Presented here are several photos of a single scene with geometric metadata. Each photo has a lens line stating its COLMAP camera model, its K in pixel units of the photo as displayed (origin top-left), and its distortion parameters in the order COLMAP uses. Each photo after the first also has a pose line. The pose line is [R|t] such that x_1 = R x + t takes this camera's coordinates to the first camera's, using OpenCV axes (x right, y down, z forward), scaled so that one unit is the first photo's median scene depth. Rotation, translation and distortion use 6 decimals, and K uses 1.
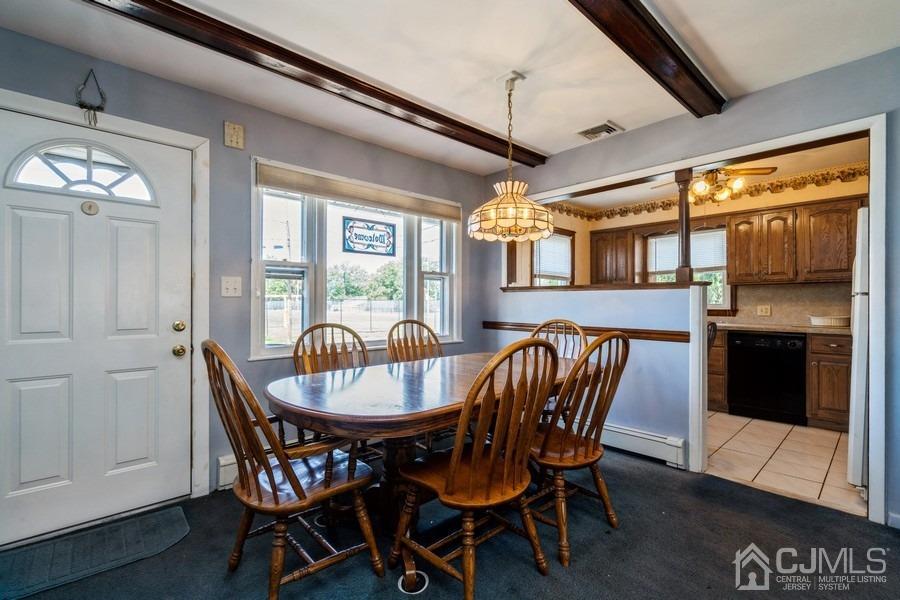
lens RADIAL K [[415.3, 0, 442.3], [0, 415.3, 301.2], [0, 0, 1]] dist [-0.006798, 0.004699]
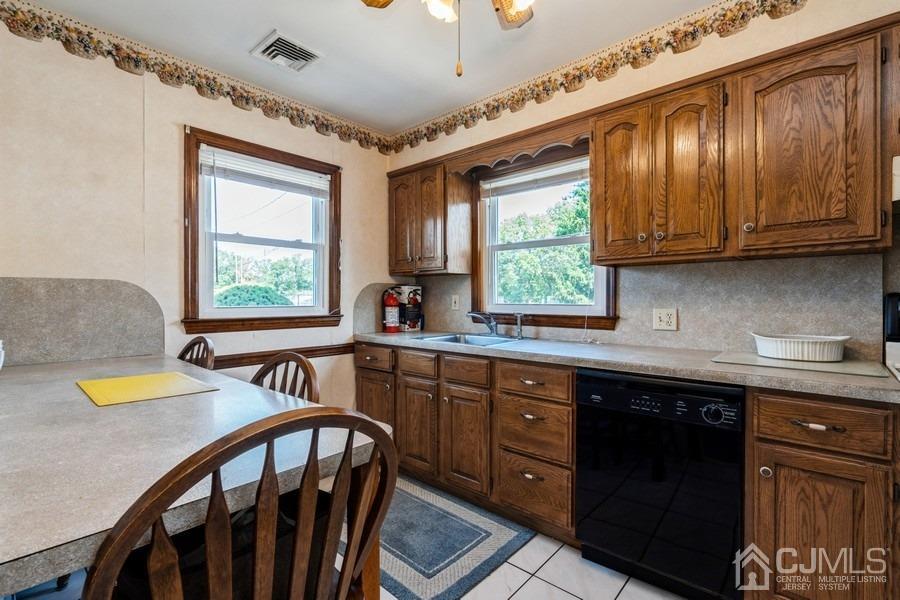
lens RADIAL K [[415.3, 0, 445.7], [0, 415.3, 298.5], [0, 0, 1]] dist [-0.006798, 0.004699]
pose [[0.996293, -0.001519, 0.086009, 0.573791], [0.000942, 0.999977, 0.006743, -0.004813], [-0.086017, -0.006637, 0.996272, 0.647690]]
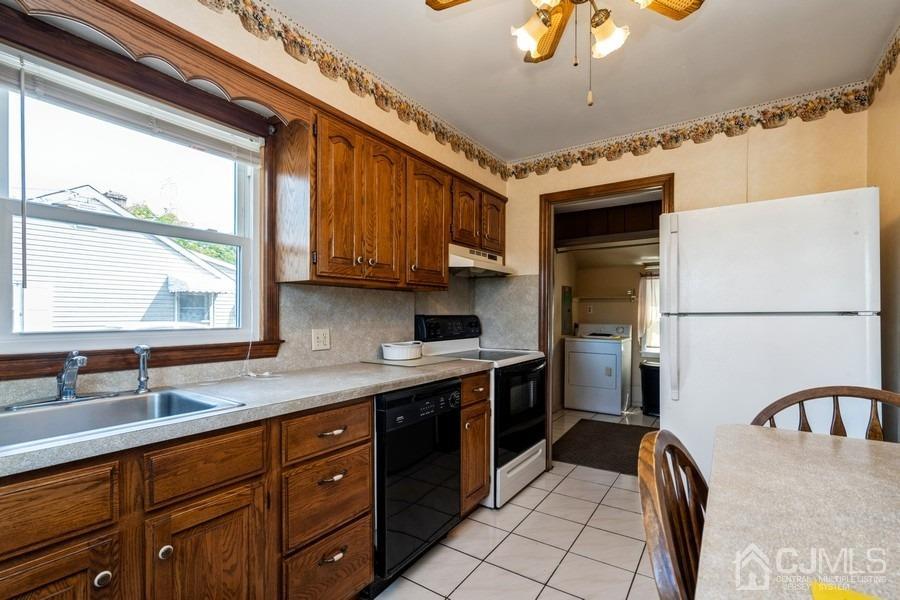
lens RADIAL K [[415.3, 0, 448.3], [0, 415.3, 315.7], [0, 0, 1]] dist [-0.006798, 0.004699]
pose [[-0.225877, -0.001409, 0.974155, 0.320600], [-0.005984, 0.999982, 0.000059, -0.006380], [-0.974137, -0.005816, -0.225881, 1.139724]]
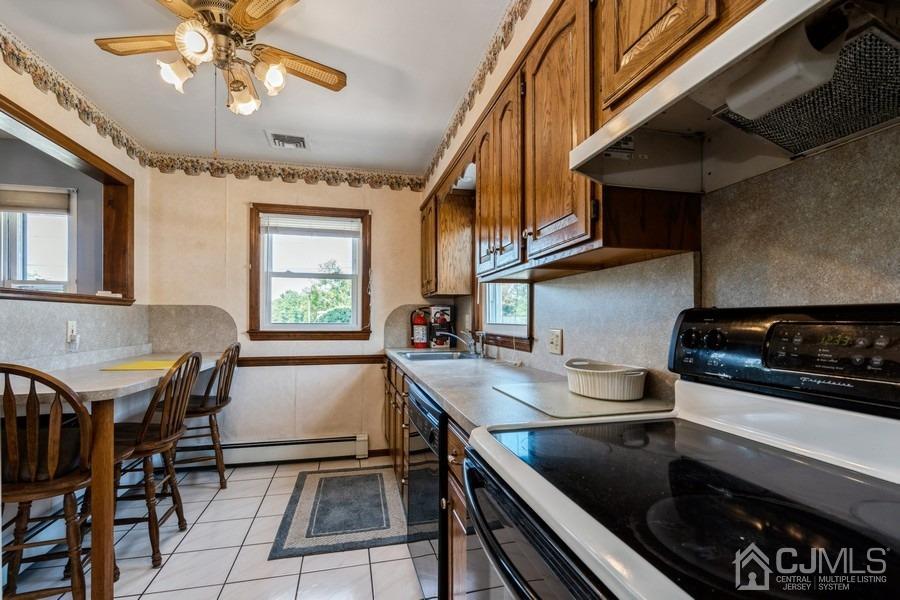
lens RADIAL K [[415.3, 0, 449.0], [0, 415.3, 317.4], [0, 0, 1]] dist [-0.006798, 0.004699]
pose [[0.873436, 0.001038, -0.486938, 1.046159], [-0.000590, 0.999999, 0.001073, -0.001468], [0.486939, -0.000650, 0.873436, 0.693790]]
